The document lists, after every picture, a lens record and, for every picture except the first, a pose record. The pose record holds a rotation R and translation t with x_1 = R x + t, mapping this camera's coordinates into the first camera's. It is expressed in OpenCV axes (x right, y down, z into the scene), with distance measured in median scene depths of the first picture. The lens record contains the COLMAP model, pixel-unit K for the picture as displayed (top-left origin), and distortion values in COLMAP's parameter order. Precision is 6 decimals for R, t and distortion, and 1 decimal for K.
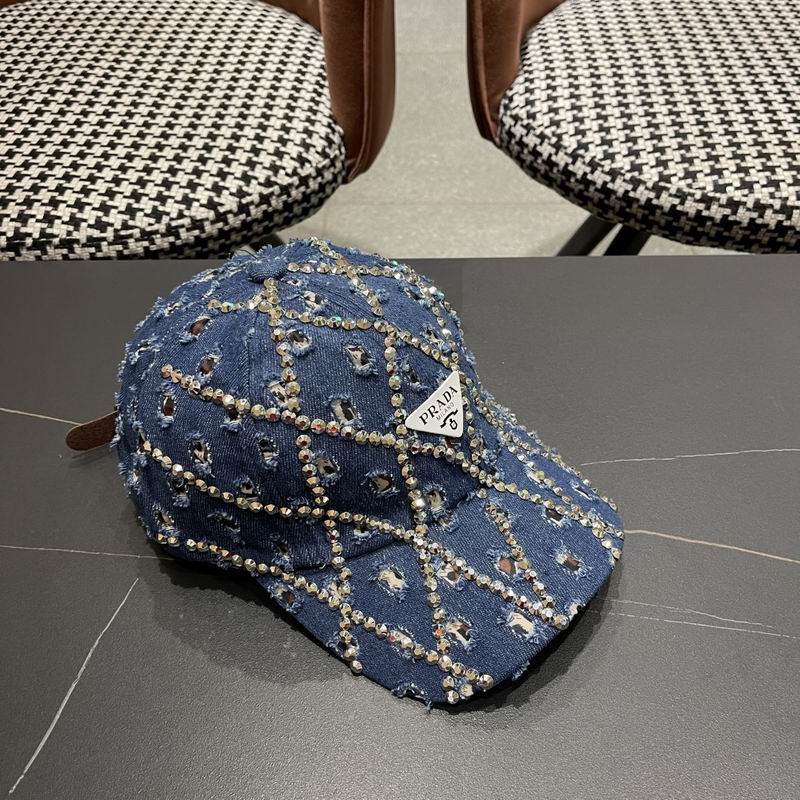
lens RADIAL K [[843.6, 0, 408.5], [0, 843.6, 409.5], [0, 0, 1]] dist [0.011873, 0.000000]
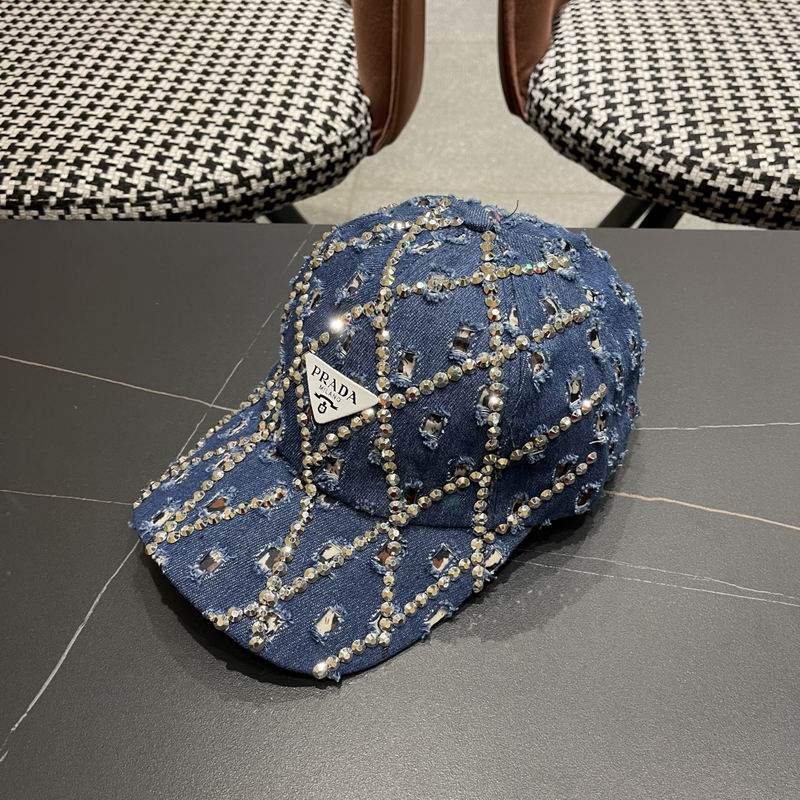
lens RADIAL K [[843.6, 0, 402.6], [0, 843.6, 412.5], [0, 0, 1]] dist [0.011873, 0.000000]
pose [[0.999034, 0.031000, -0.031157, 0.003356], [-0.030917, 0.999517, 0.003130, 0.032360], [0.031239, -0.002164, 0.999510, 0.010792]]
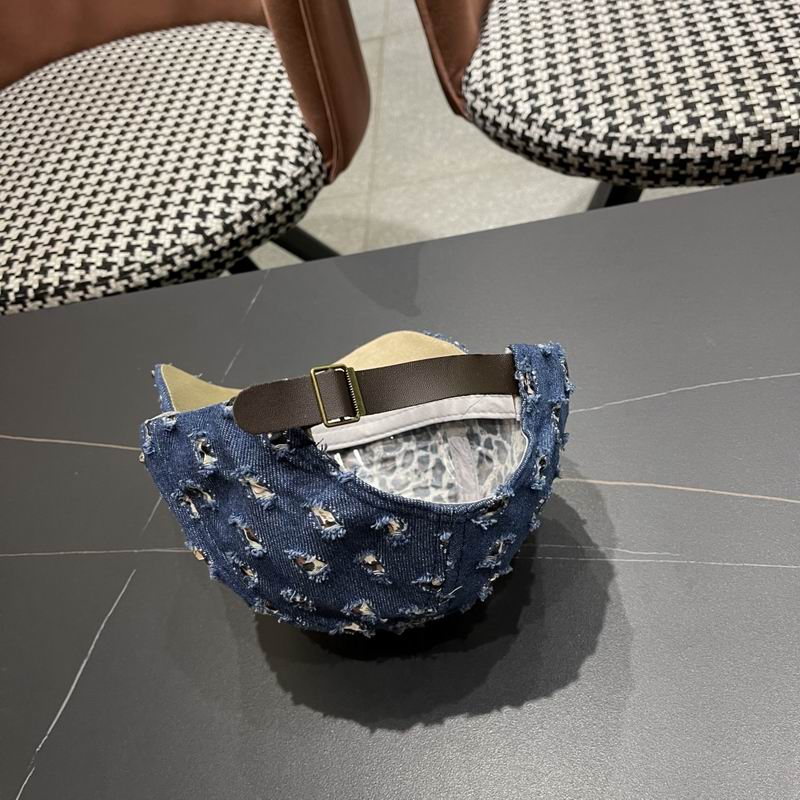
lens RADIAL K [[843.6, 0, 396.4], [0, 843.6, 412.2], [0, 0, 1]] dist [0.011873, 0.000000]
pose [[0.976240, -0.131675, -0.172097, 0.168103], [0.138716, 0.989893, 0.029495, -0.001751], [0.166474, -0.052667, 0.984638, -0.059255]]
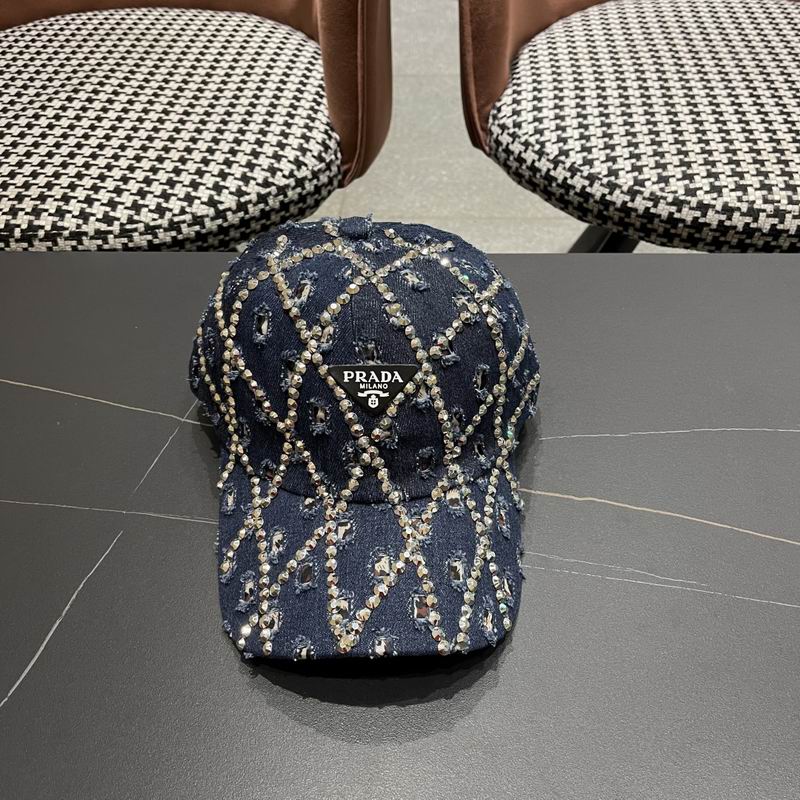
lens RADIAL K [[843.6, 0, 408.4], [0, 843.6, 405.2], [0, 0, 1]] dist [0.011873, 0.000000]
pose [[0.999496, 0.017269, -0.026632, 0.045321], [-0.018142, 0.999295, -0.032878, 0.041692], [0.026046, 0.033345, 0.999104, -0.049903]]
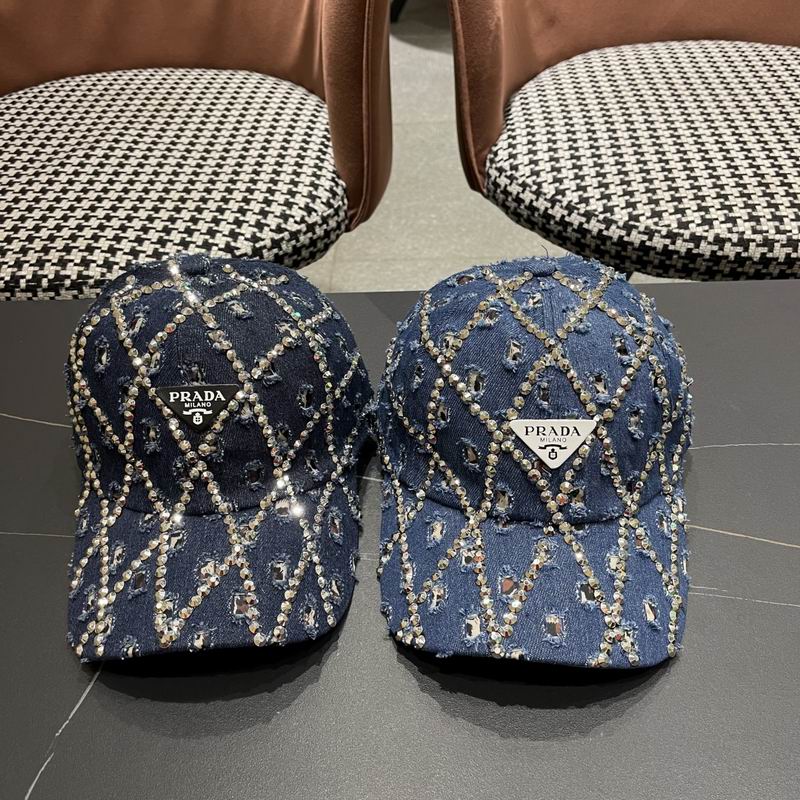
lens RADIAL K [[843.6, 0, 401.4], [0, 843.6, 403.4], [0, 0, 1]] dist [0.011873, 0.000000]
pose [[0.999731, -0.016065, -0.016744, 0.010851], [0.014578, 0.996239, -0.085413, 0.057480], [0.018053, 0.085146, 0.996205, -0.089195]]
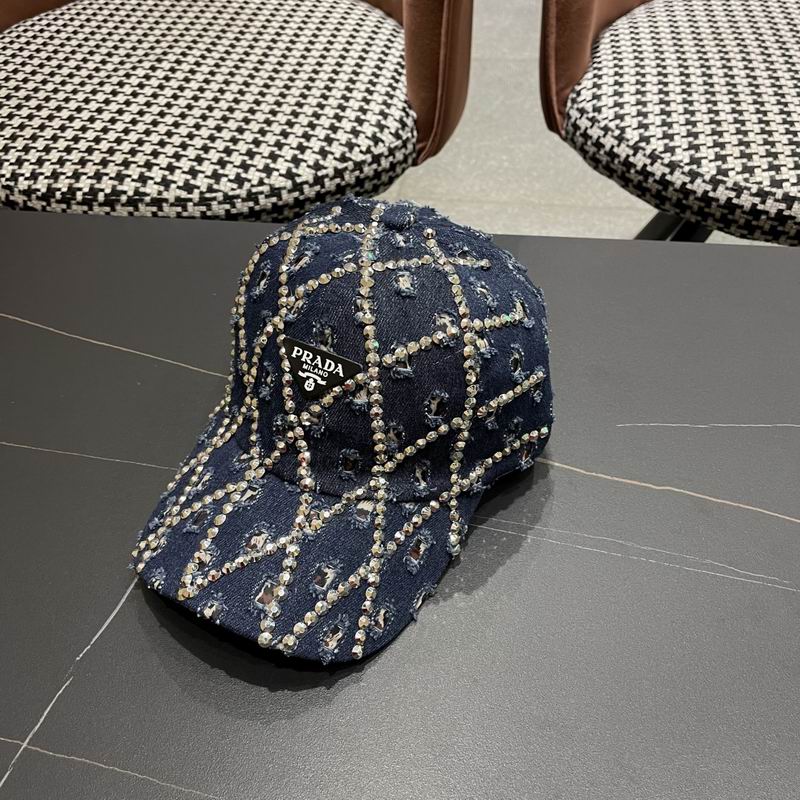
lens RADIAL K [[843.6, 0, 398.3], [0, 843.6, 396.9], [0, 0, 1]] dist [0.011873, 0.000000]
pose [[0.994333, 0.071663, -0.078521, 0.008972], [-0.073700, 0.997007, -0.023354, 0.051402], [0.076613, 0.029009, 0.996639, -0.051724]]
